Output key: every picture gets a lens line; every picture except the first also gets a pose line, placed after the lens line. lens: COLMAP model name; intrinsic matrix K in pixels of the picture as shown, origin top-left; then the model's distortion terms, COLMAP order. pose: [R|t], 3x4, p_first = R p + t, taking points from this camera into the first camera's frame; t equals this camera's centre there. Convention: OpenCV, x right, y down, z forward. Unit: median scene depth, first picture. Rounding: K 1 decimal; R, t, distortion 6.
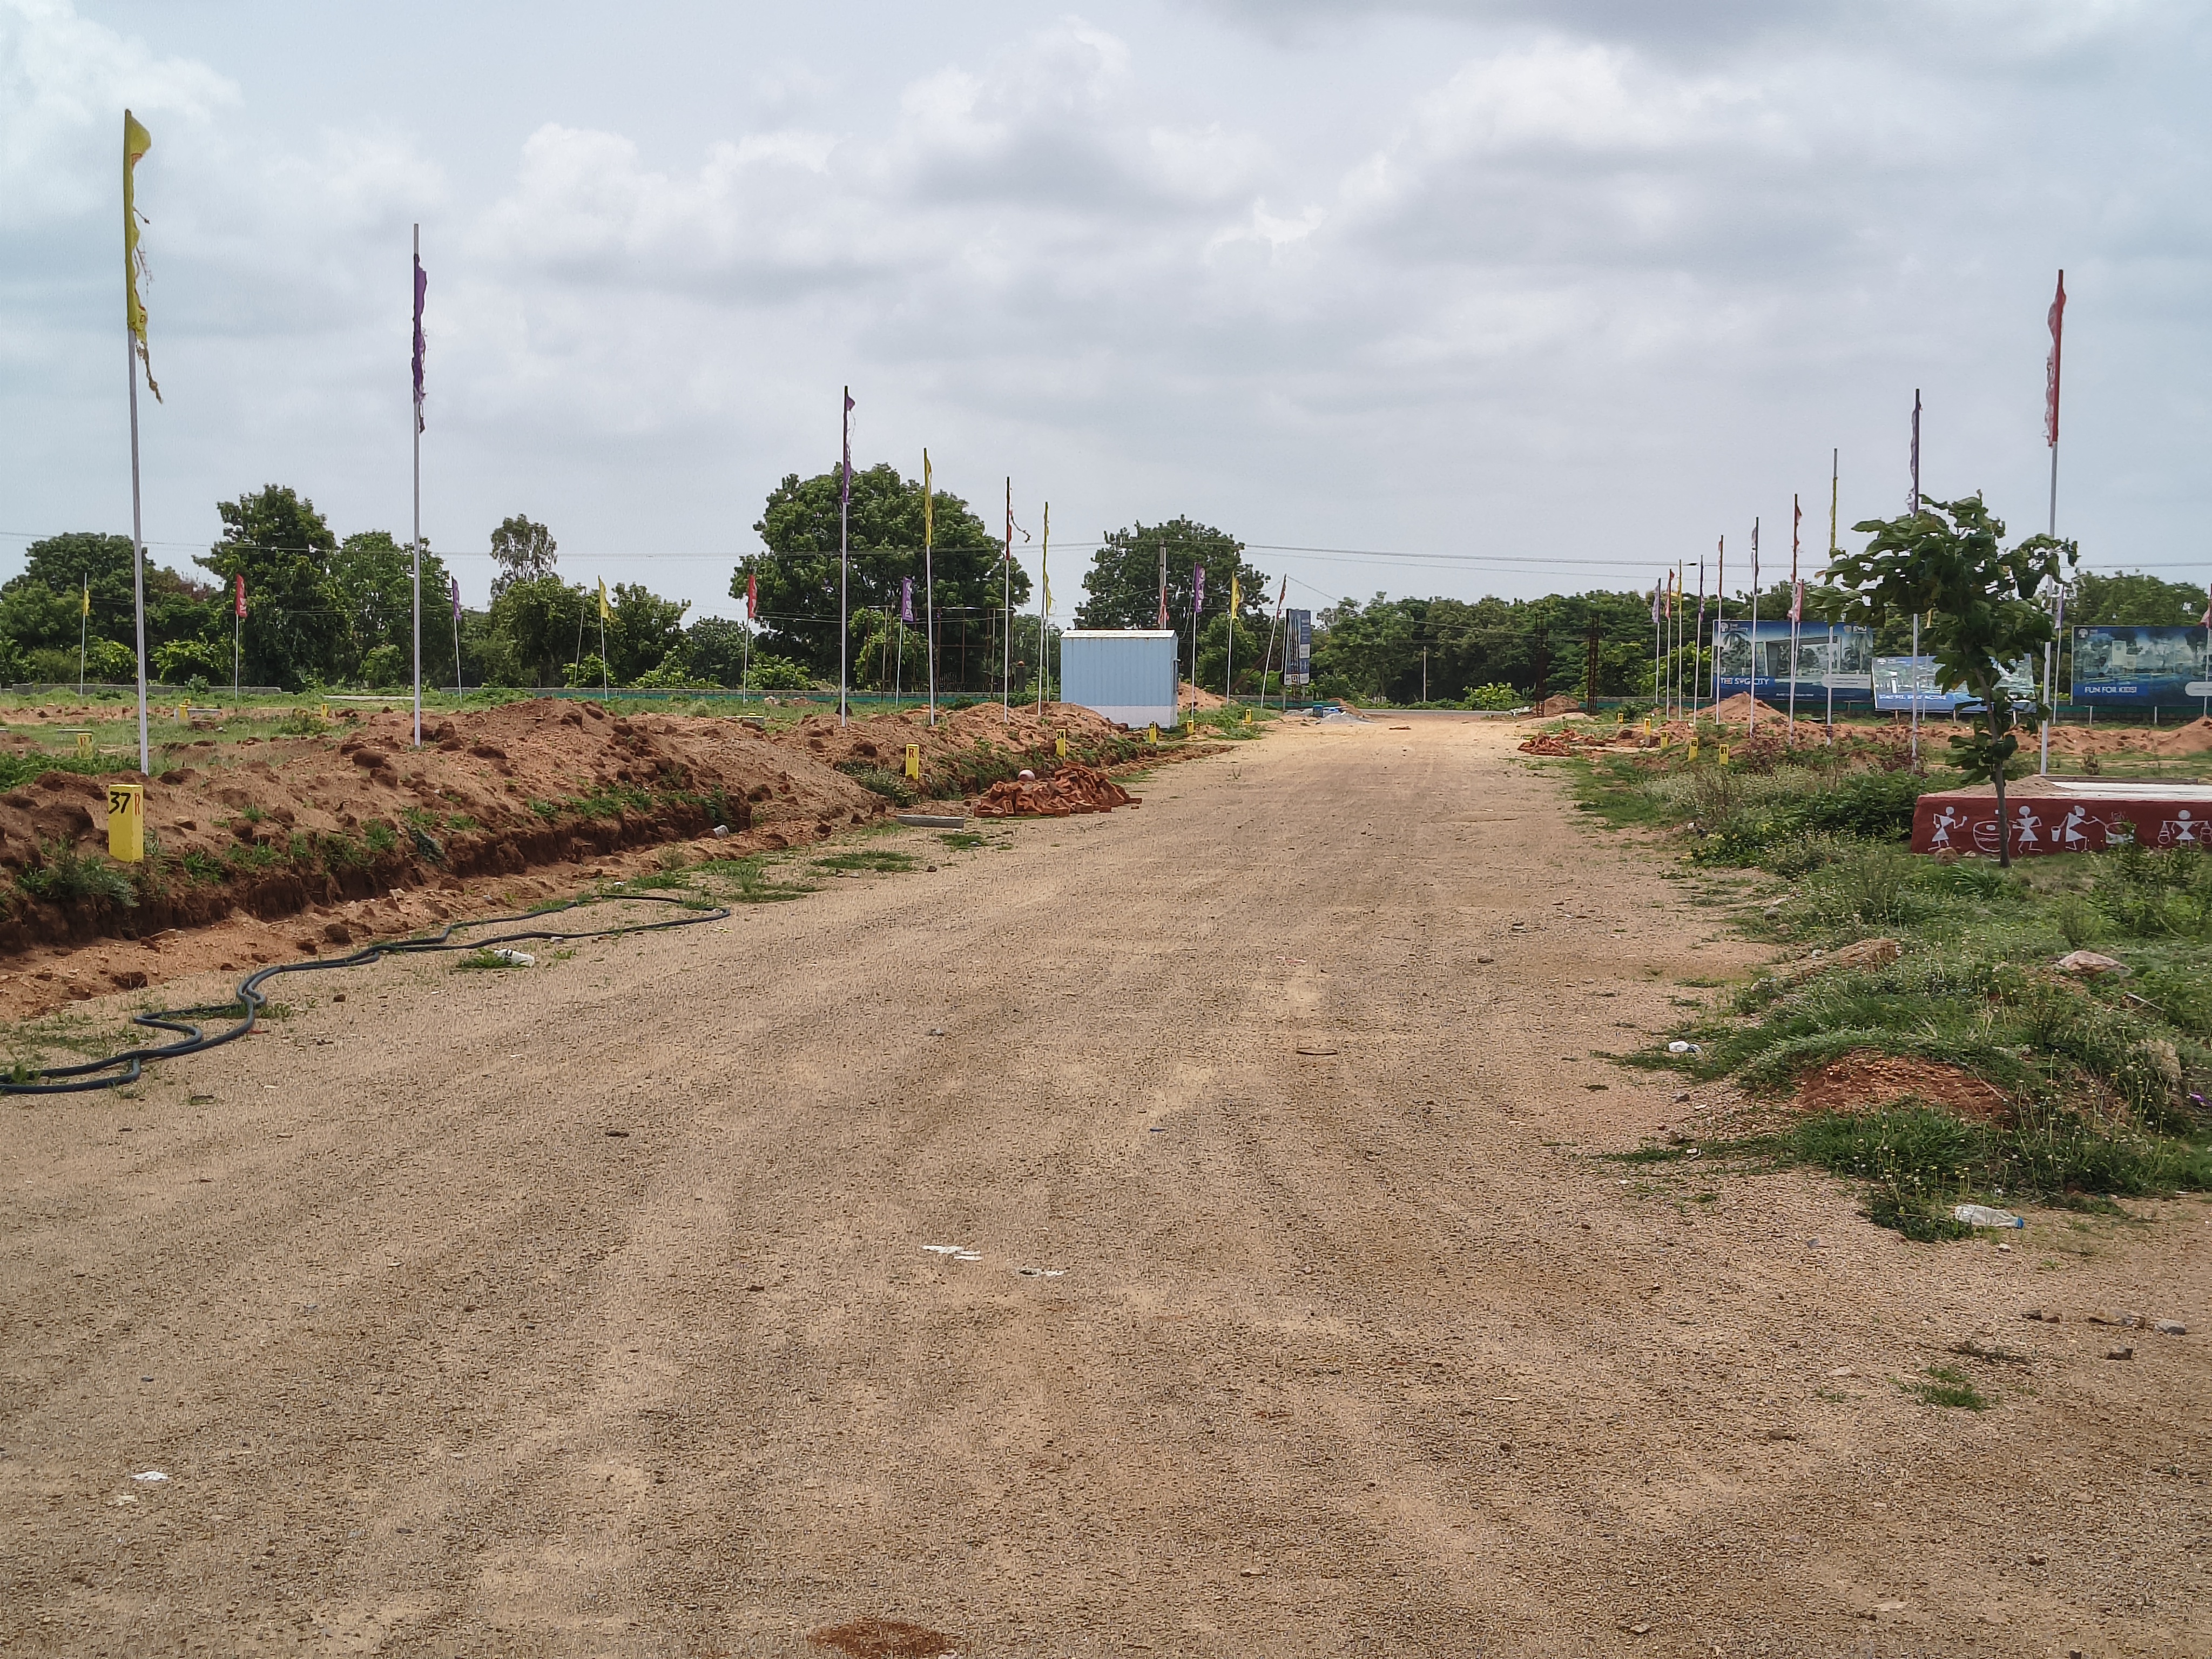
lens RADIAL K [[3156.6, 0, 1106.7], [0, 3156.6, 831.1], [0, 0, 1]] dist [0.150838, 0.000000]
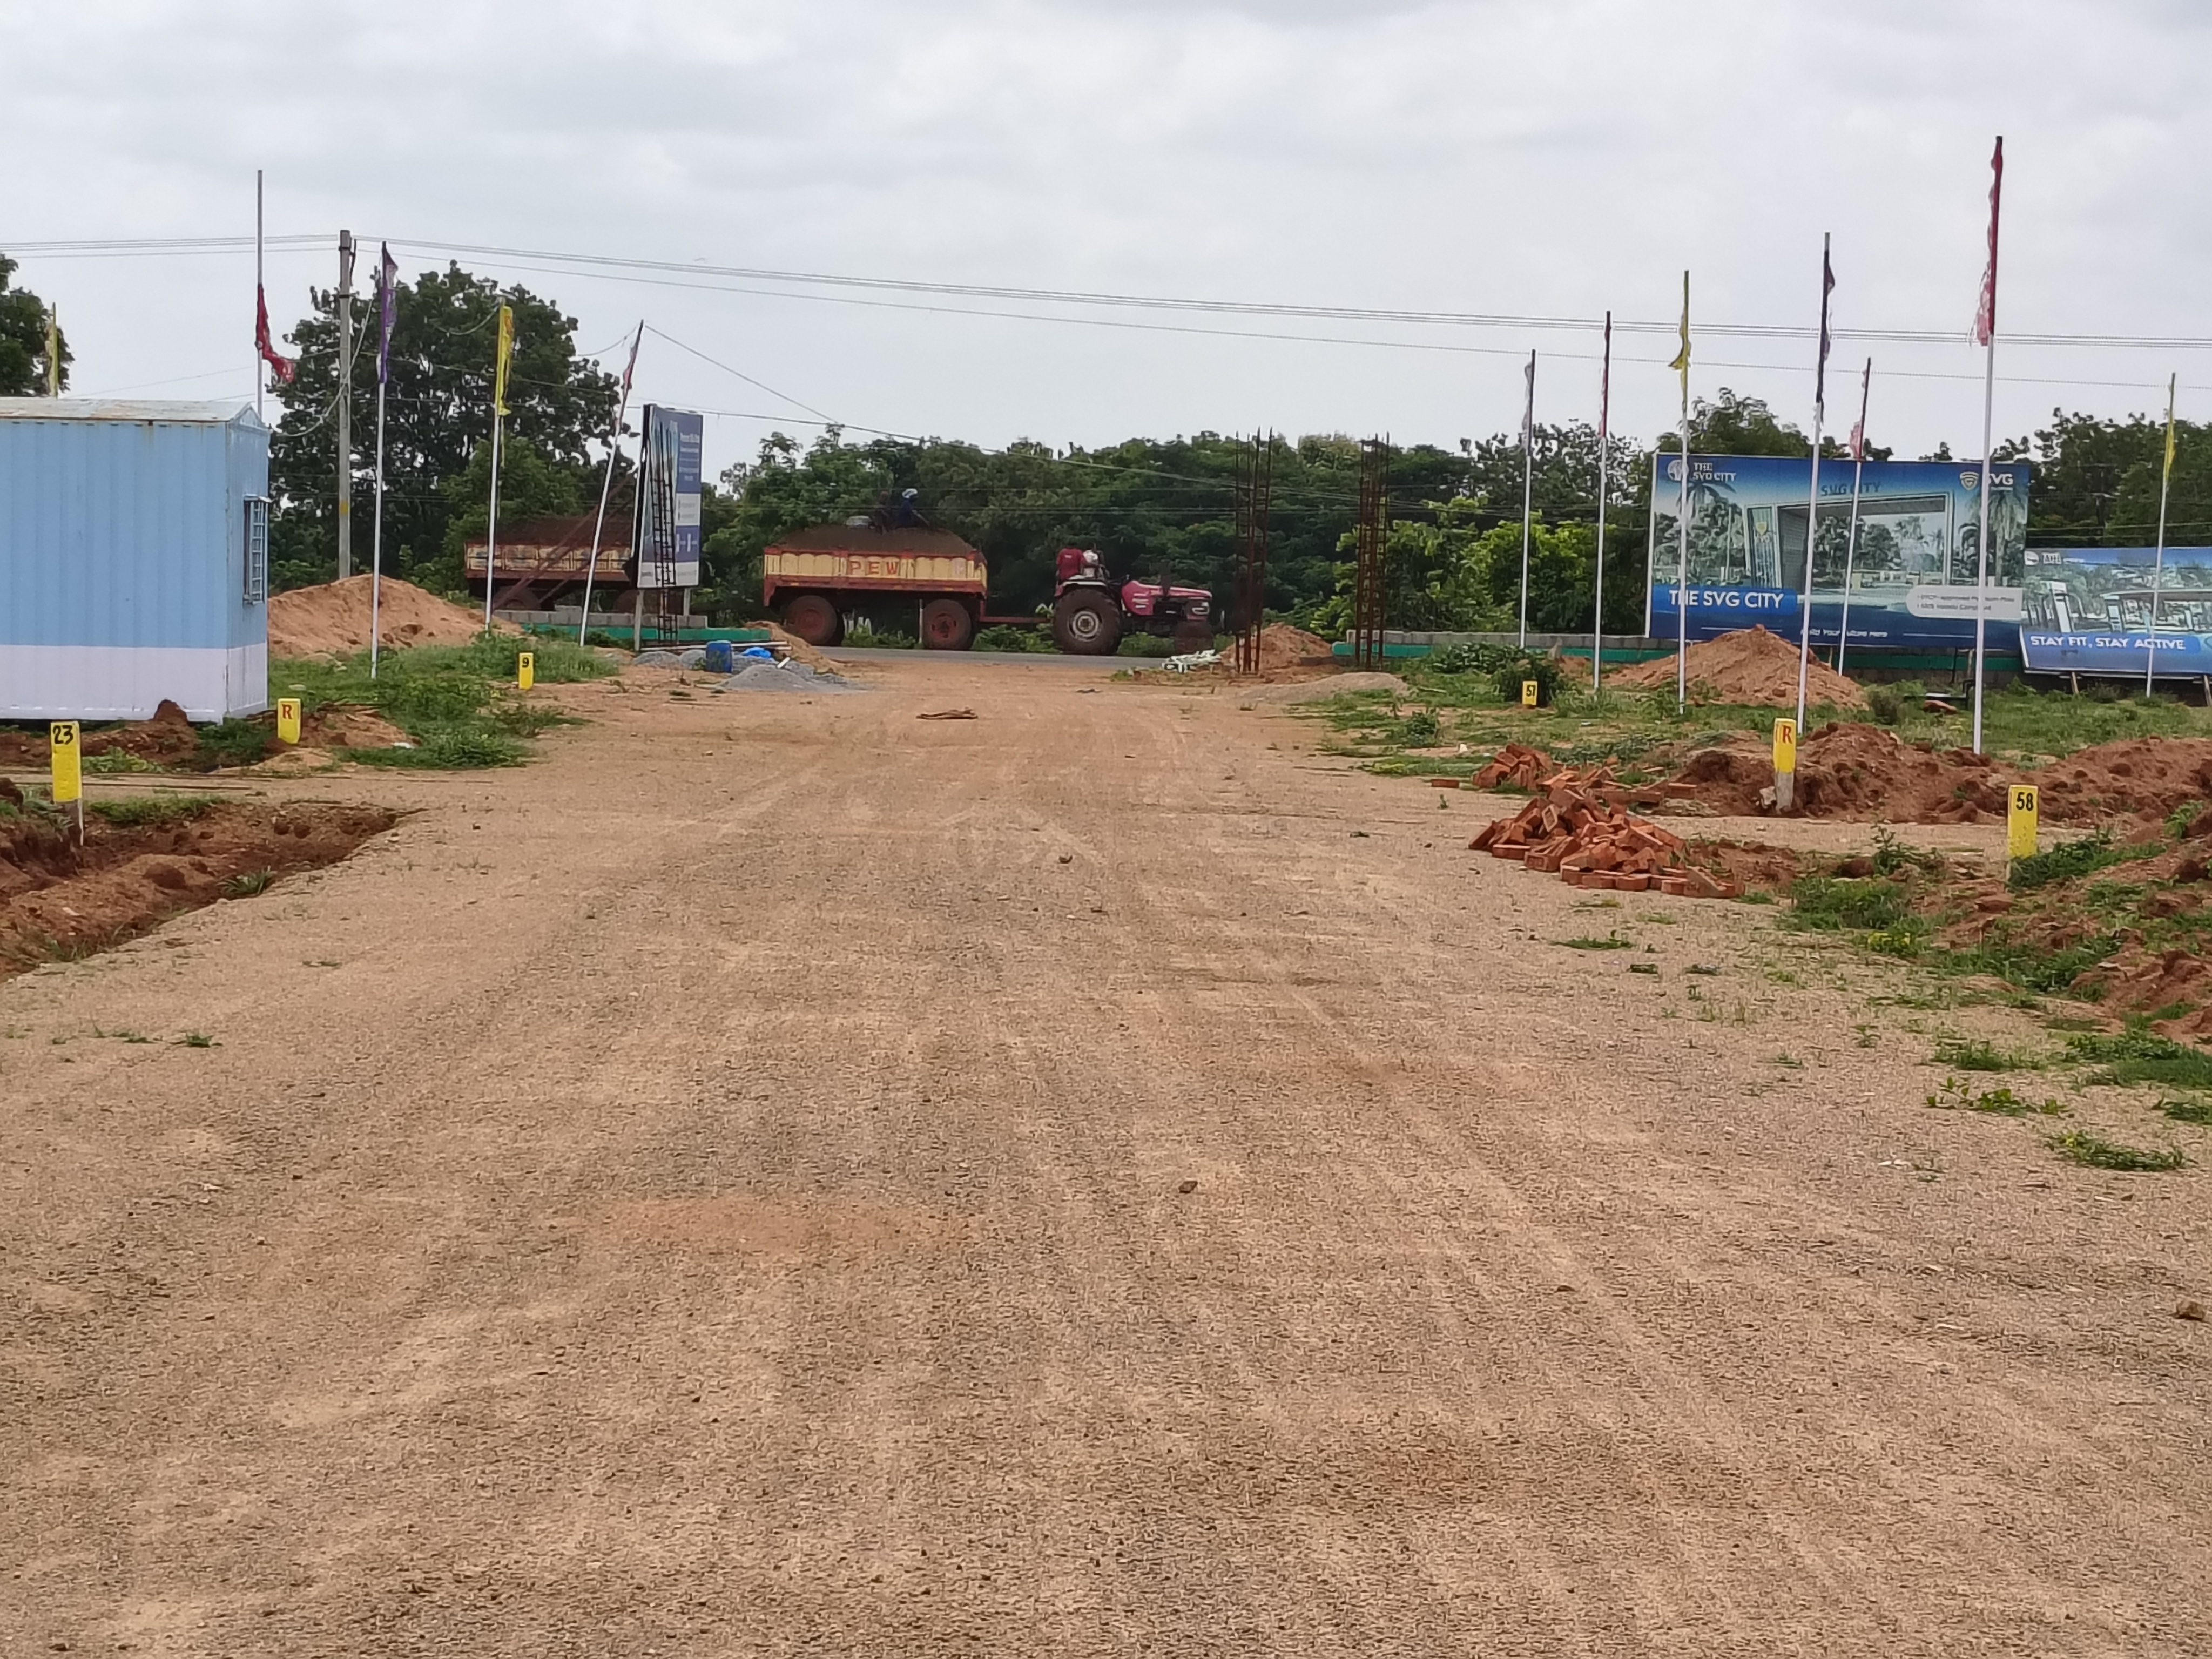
lens RADIAL K [[4684.4, 0, 1107.1], [0, 4684.4, 830.8], [0, 0, 1]] dist [0.260799, 0.000000]
pose [[0.988884, 0.009777, 0.148369, 0.014693], [-0.010493, 0.999937, 0.004043, -0.009897], [-0.148320, -0.005555, 0.988924, 0.215443]]
